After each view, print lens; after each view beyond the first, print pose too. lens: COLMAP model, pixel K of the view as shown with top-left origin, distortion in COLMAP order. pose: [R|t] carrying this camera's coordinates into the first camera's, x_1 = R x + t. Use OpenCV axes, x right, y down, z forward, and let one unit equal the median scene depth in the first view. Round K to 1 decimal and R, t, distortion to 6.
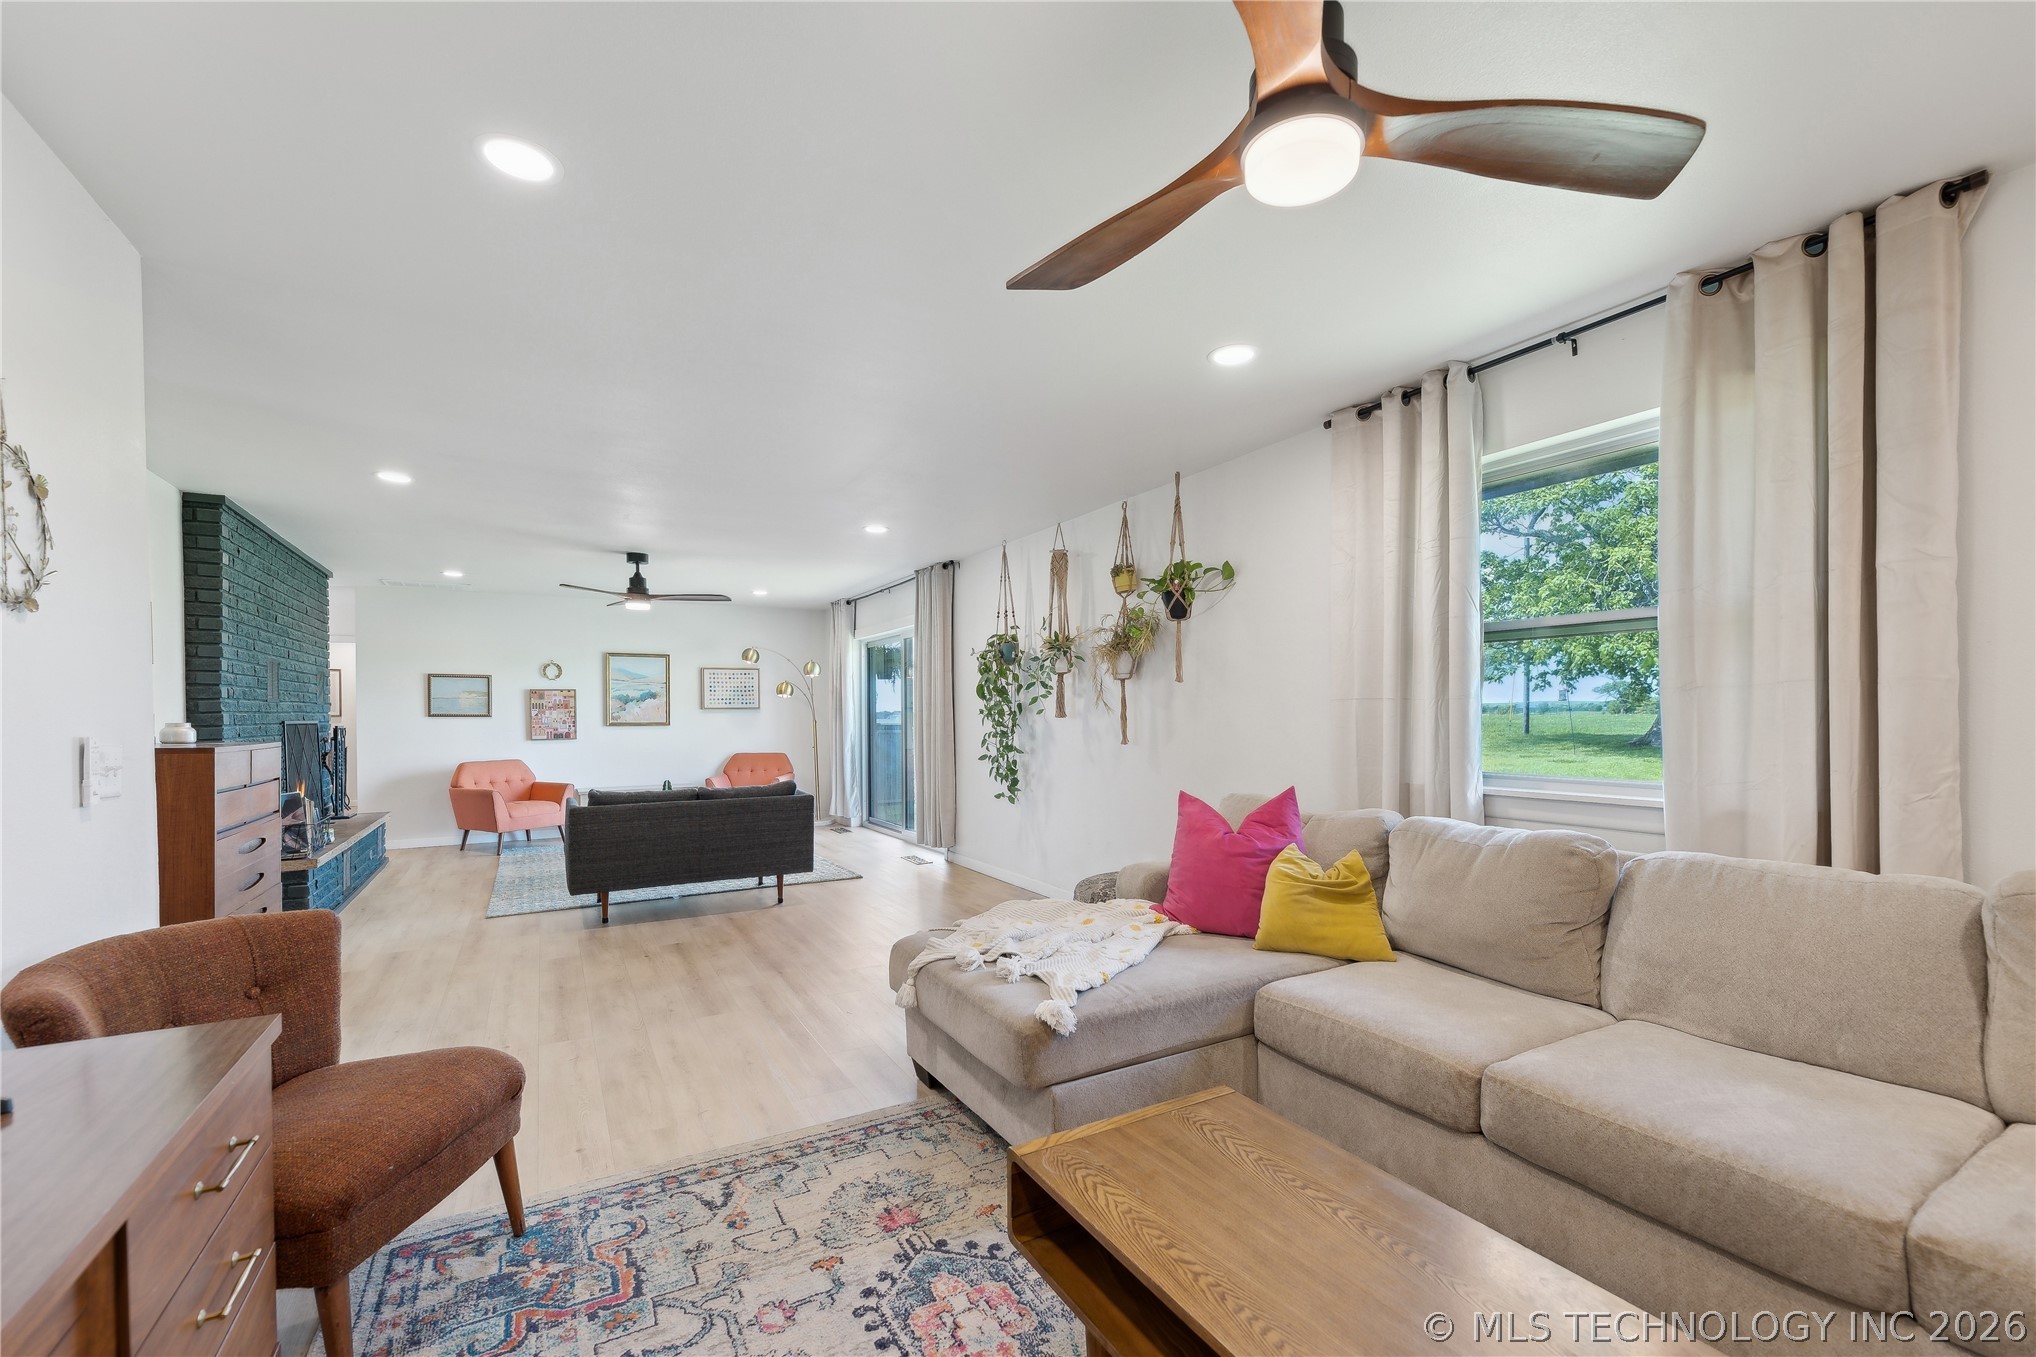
lens RADIAL K [[851.5, 0, 1022.9], [0, 851.5, 705.9], [0, 0, 1]] dist [0.000190, 0.000859]
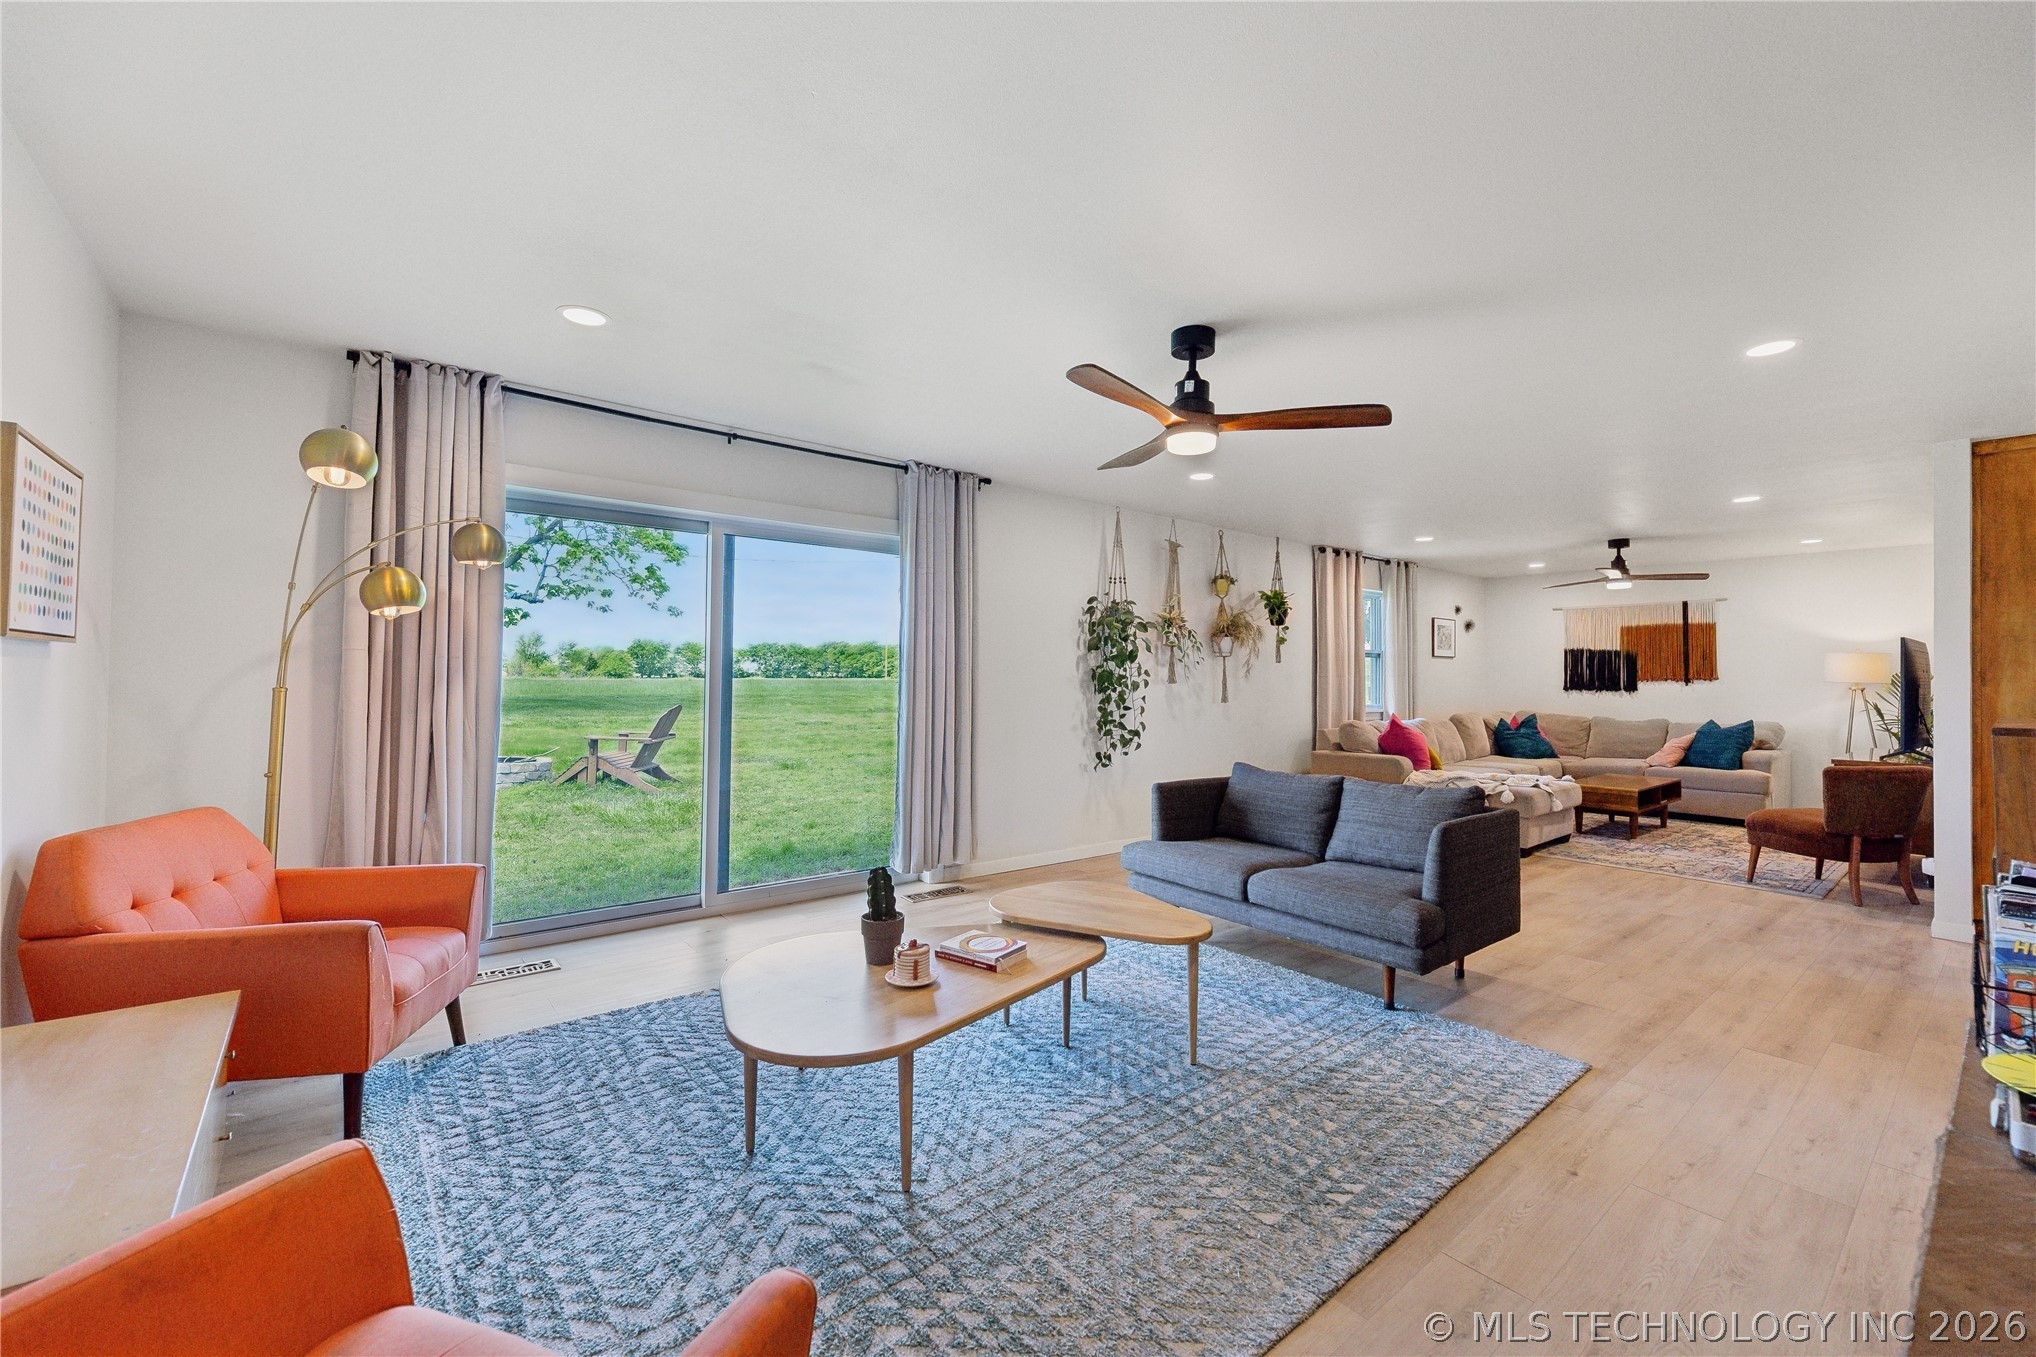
lens RADIAL K [[828.8, 0, 1018.0], [0, 828.8, 678.5], [0, 0, 1]] dist [0.000258, 0.000145]
pose [[-0.164541, 0.002833, 0.986366, -1.161726], [-0.010629, 0.999933, -0.004645, 0.015123], [-0.986313, -0.011248, -0.164500, 1.547001]]
